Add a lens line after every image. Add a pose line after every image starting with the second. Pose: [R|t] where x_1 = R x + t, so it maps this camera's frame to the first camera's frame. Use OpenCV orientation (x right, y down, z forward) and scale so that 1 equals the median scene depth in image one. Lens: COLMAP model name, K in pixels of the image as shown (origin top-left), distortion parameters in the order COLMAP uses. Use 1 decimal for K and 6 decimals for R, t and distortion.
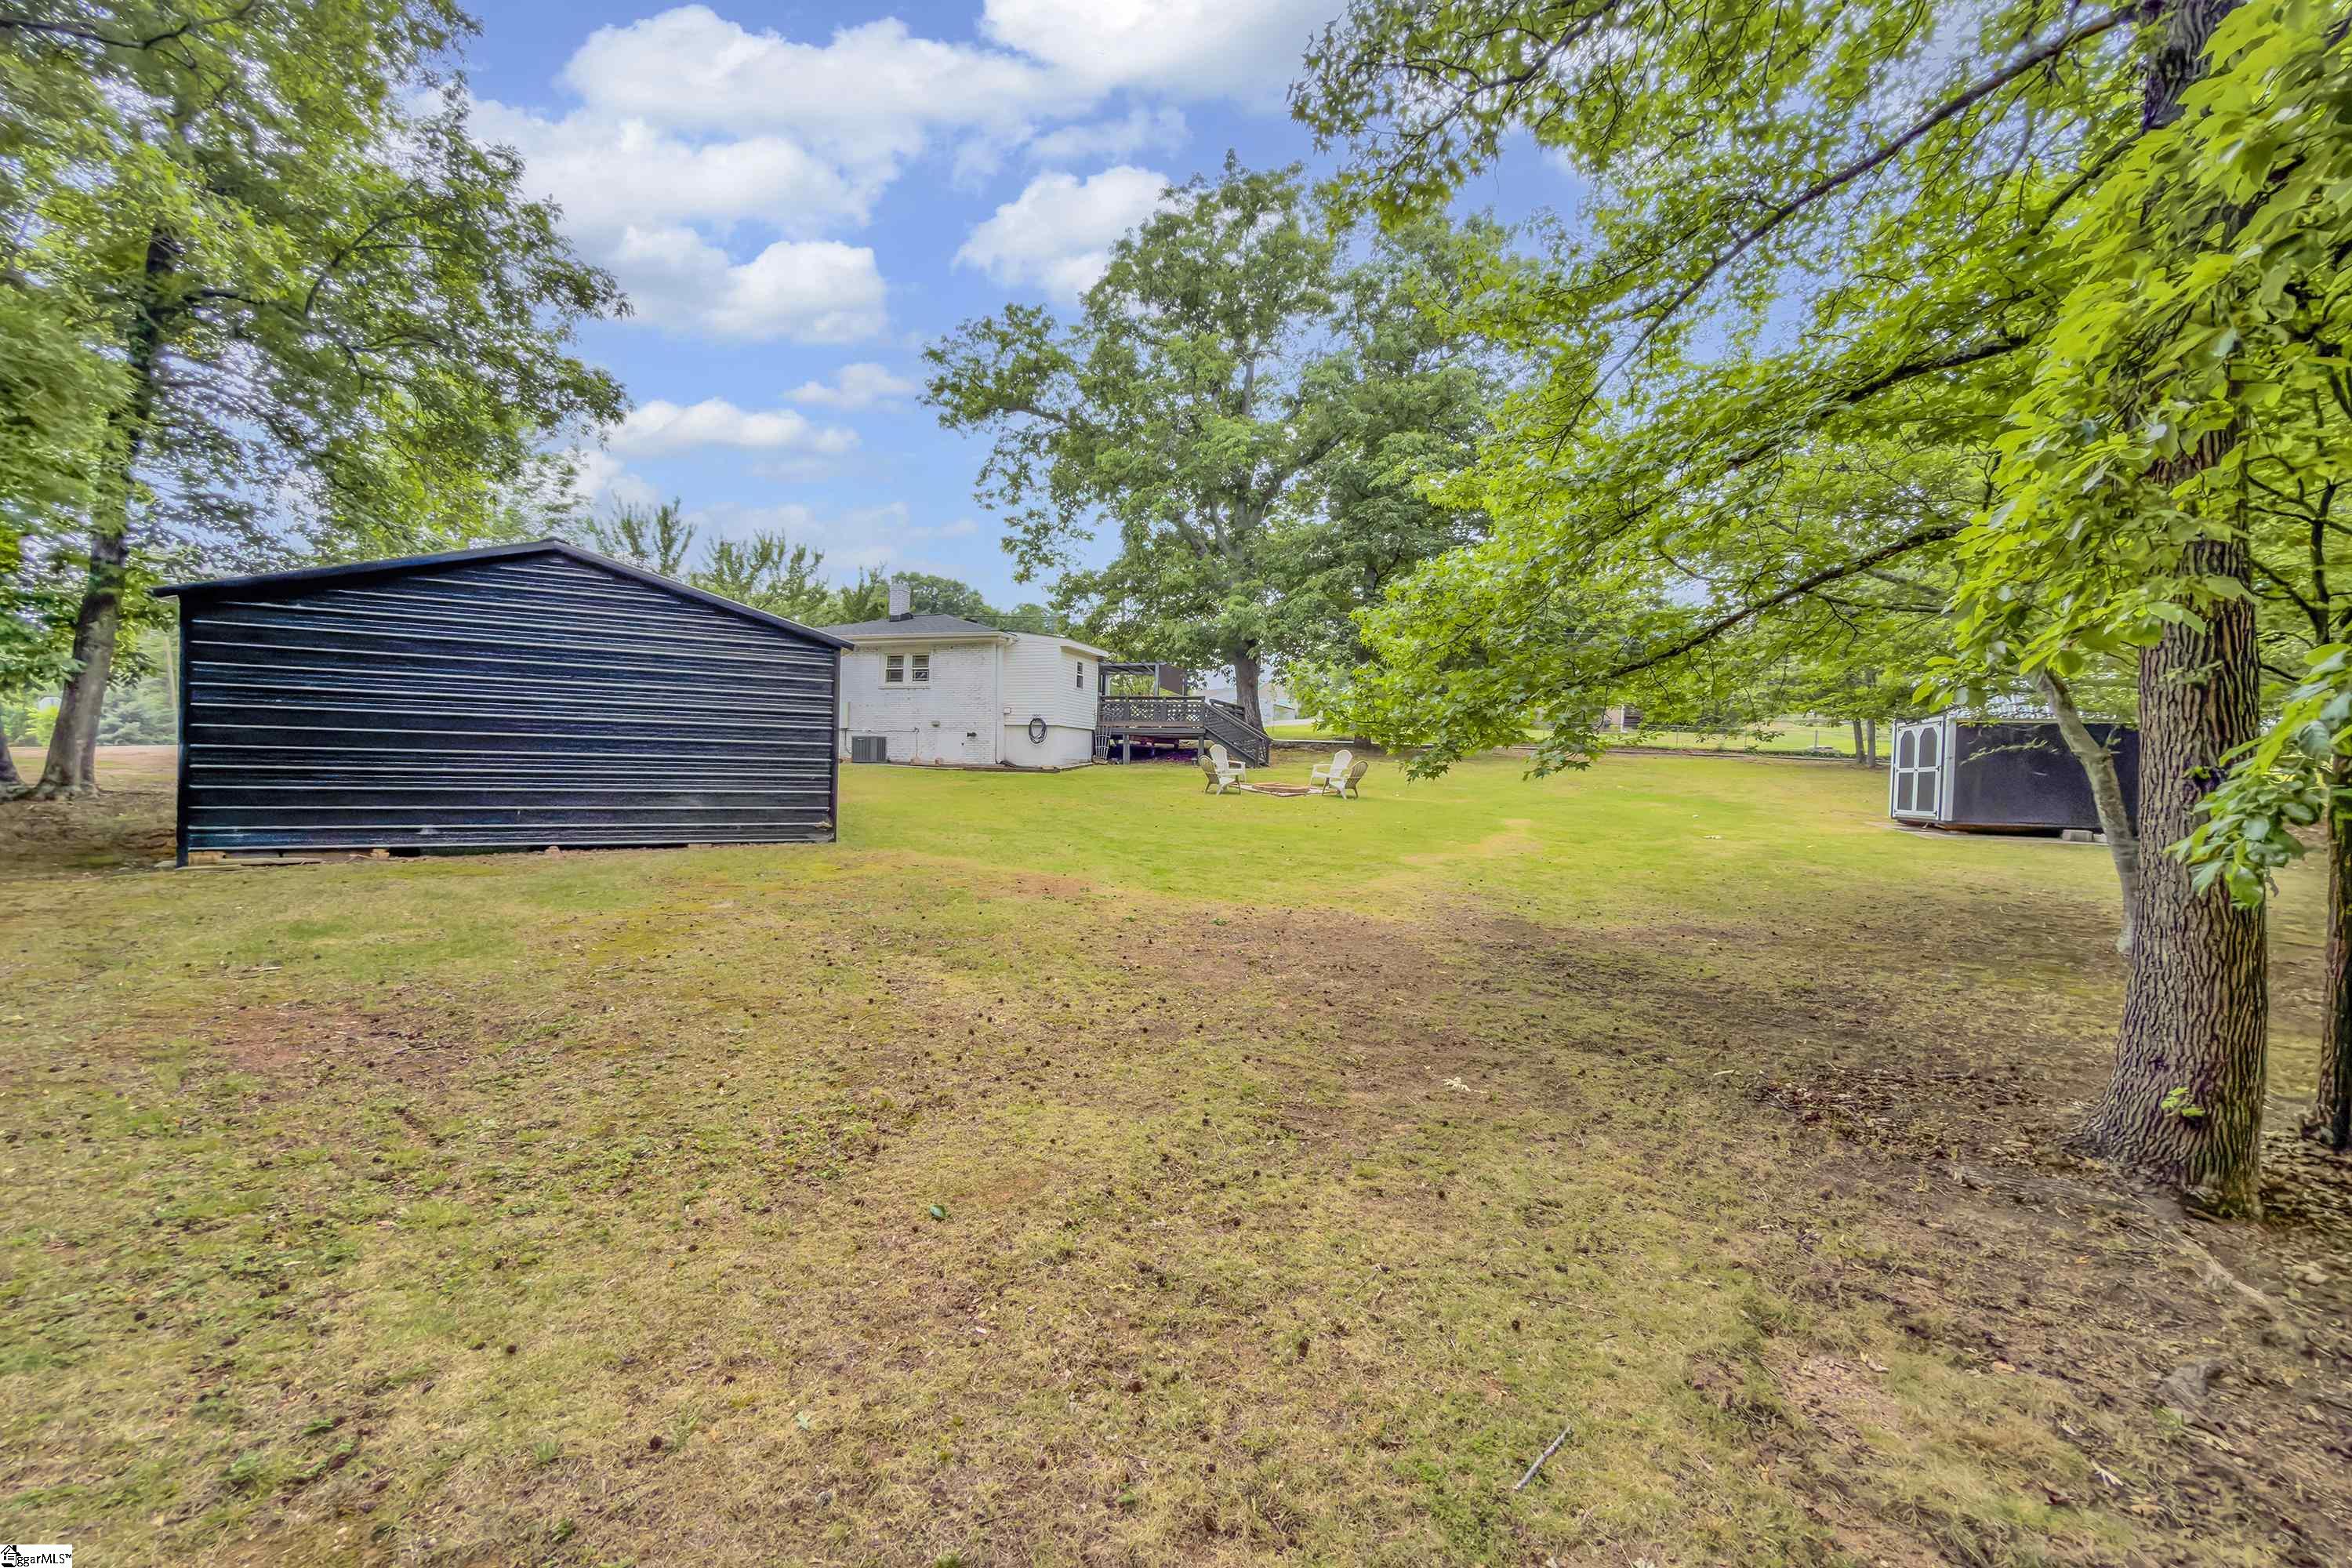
lens RADIAL K [[960.2, 0, 1176.9], [0, 960.2, 784.2], [0, 0, 1]] dist [-0.002625, -0.000171]
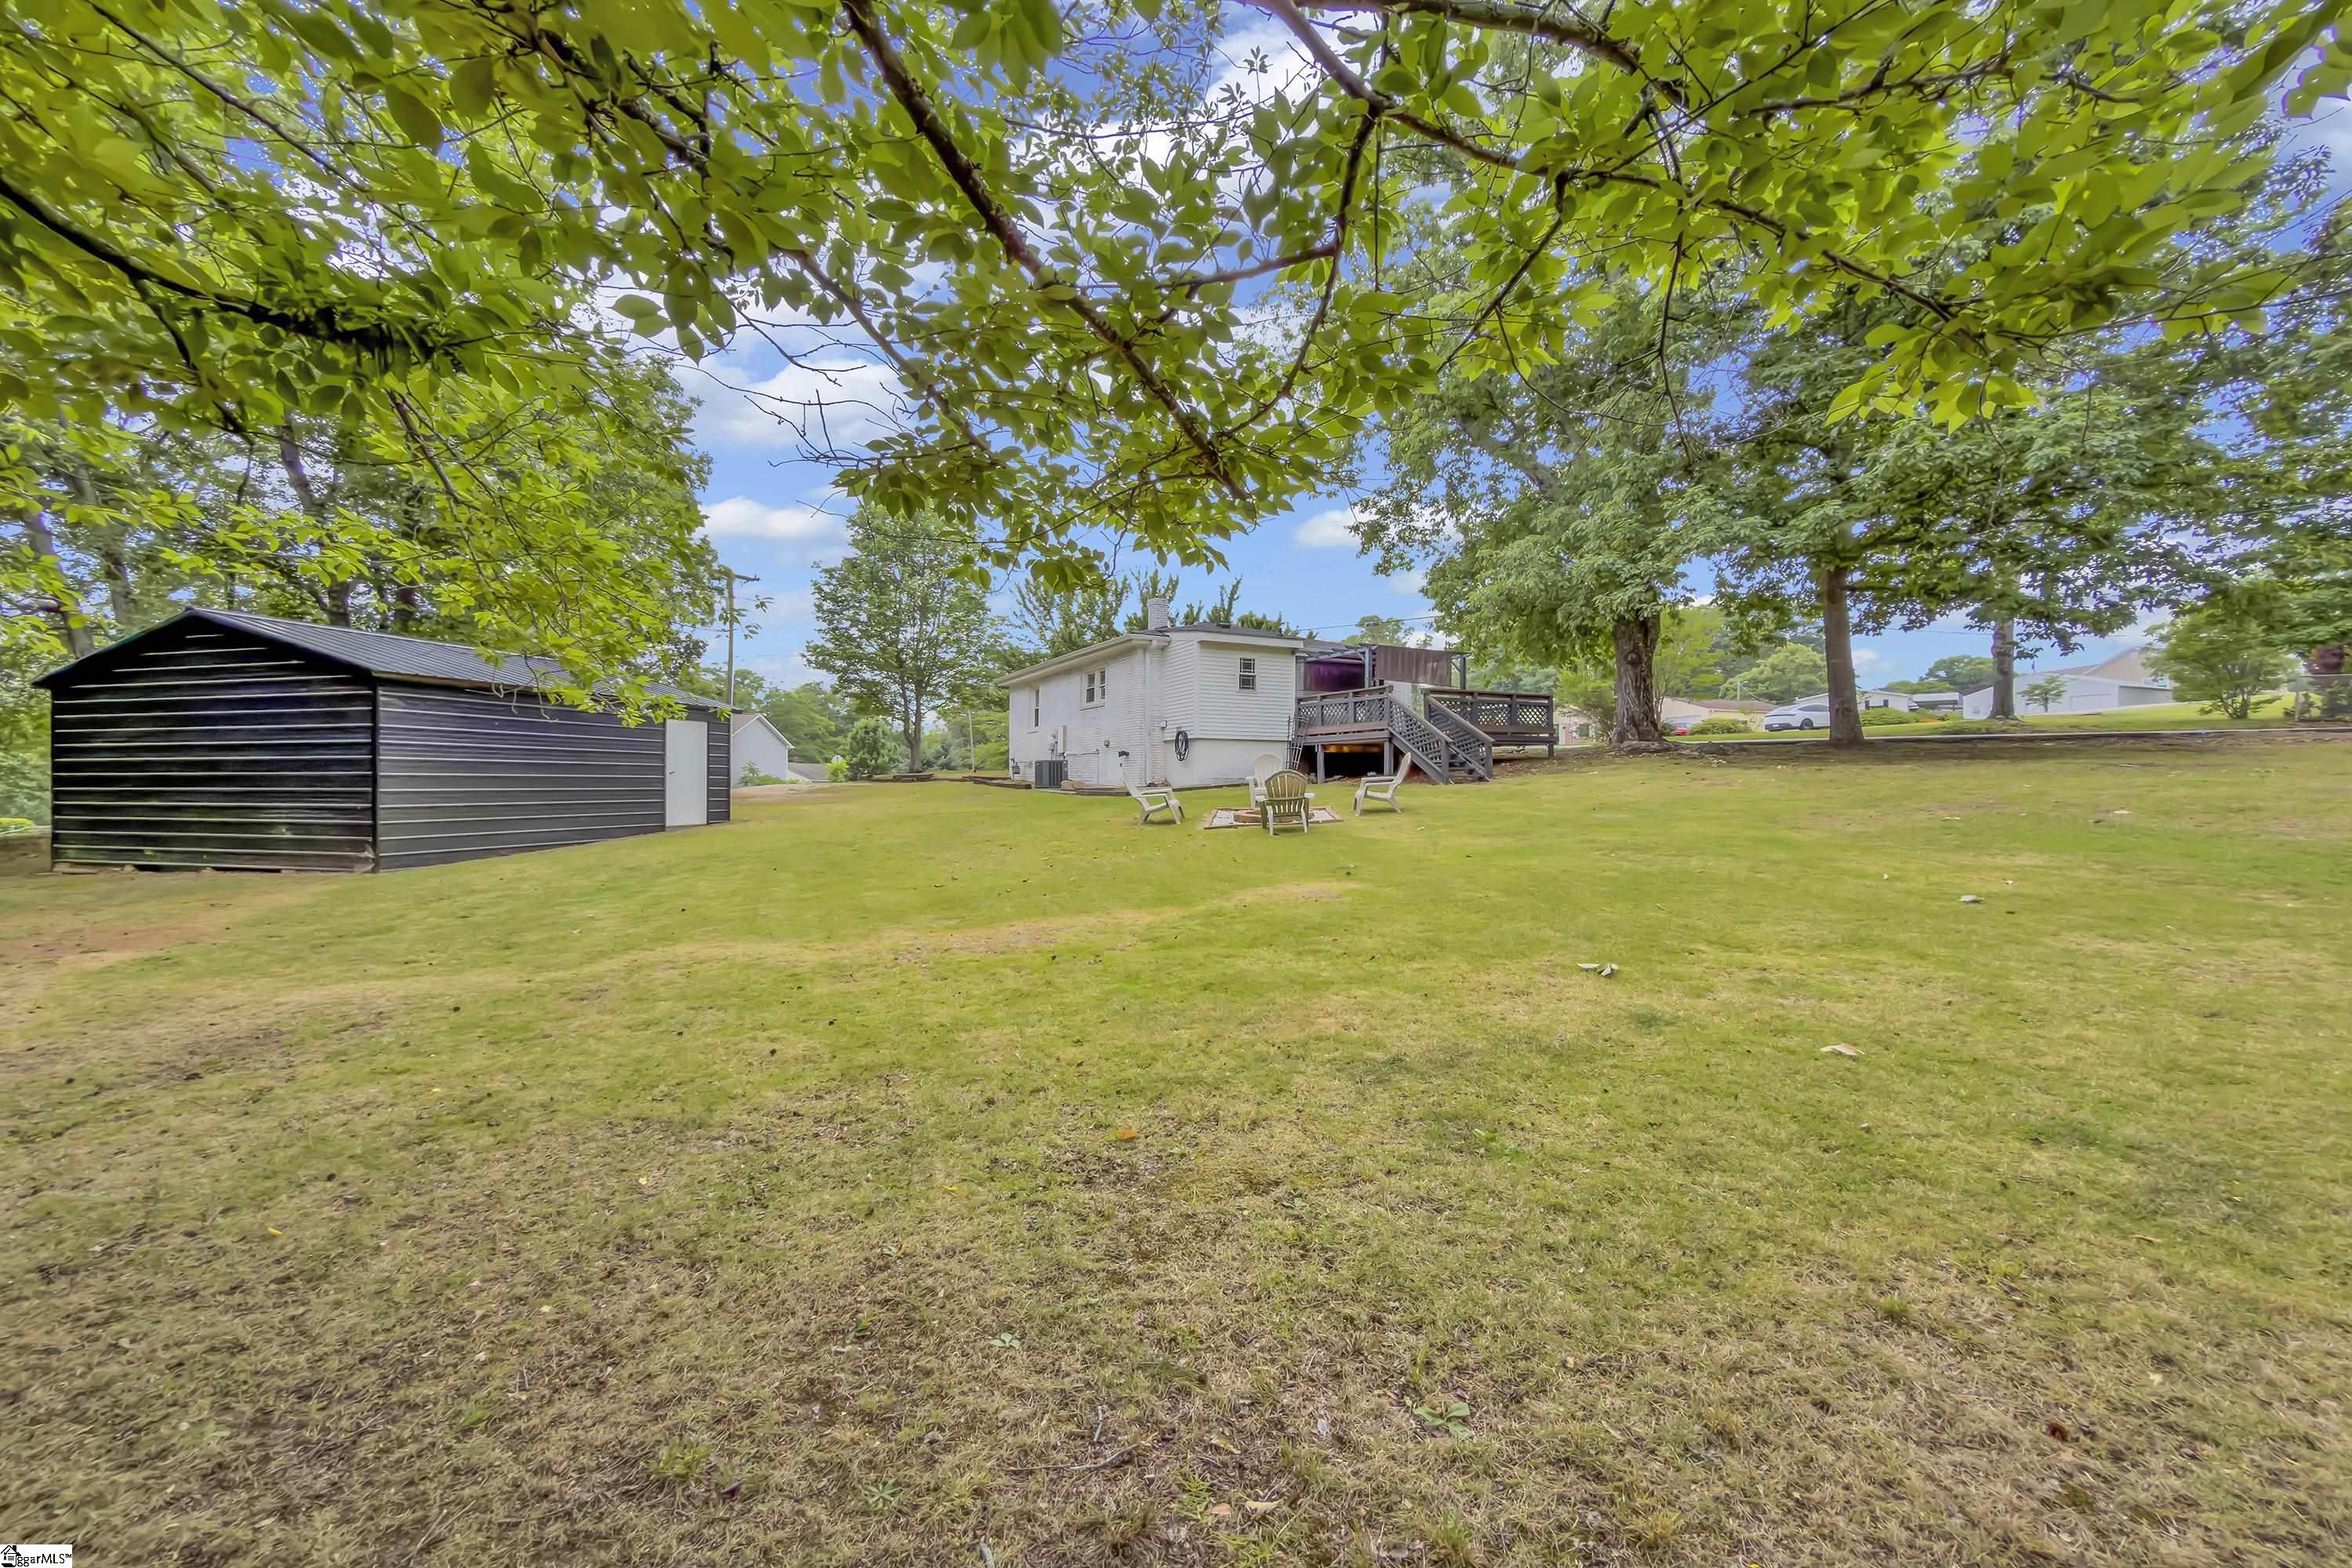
lens RADIAL K [[960.2, 0, 1175.8], [0, 960.2, 794.0], [0, 0, 1]] dist [-0.002625, -0.000171]
pose [[0.736328, -0.019141, -0.676353, 0.418578], [0.008360, 0.999781, -0.019193, 0.002816], [0.676573, 0.008477, 0.736327, 0.378981]]
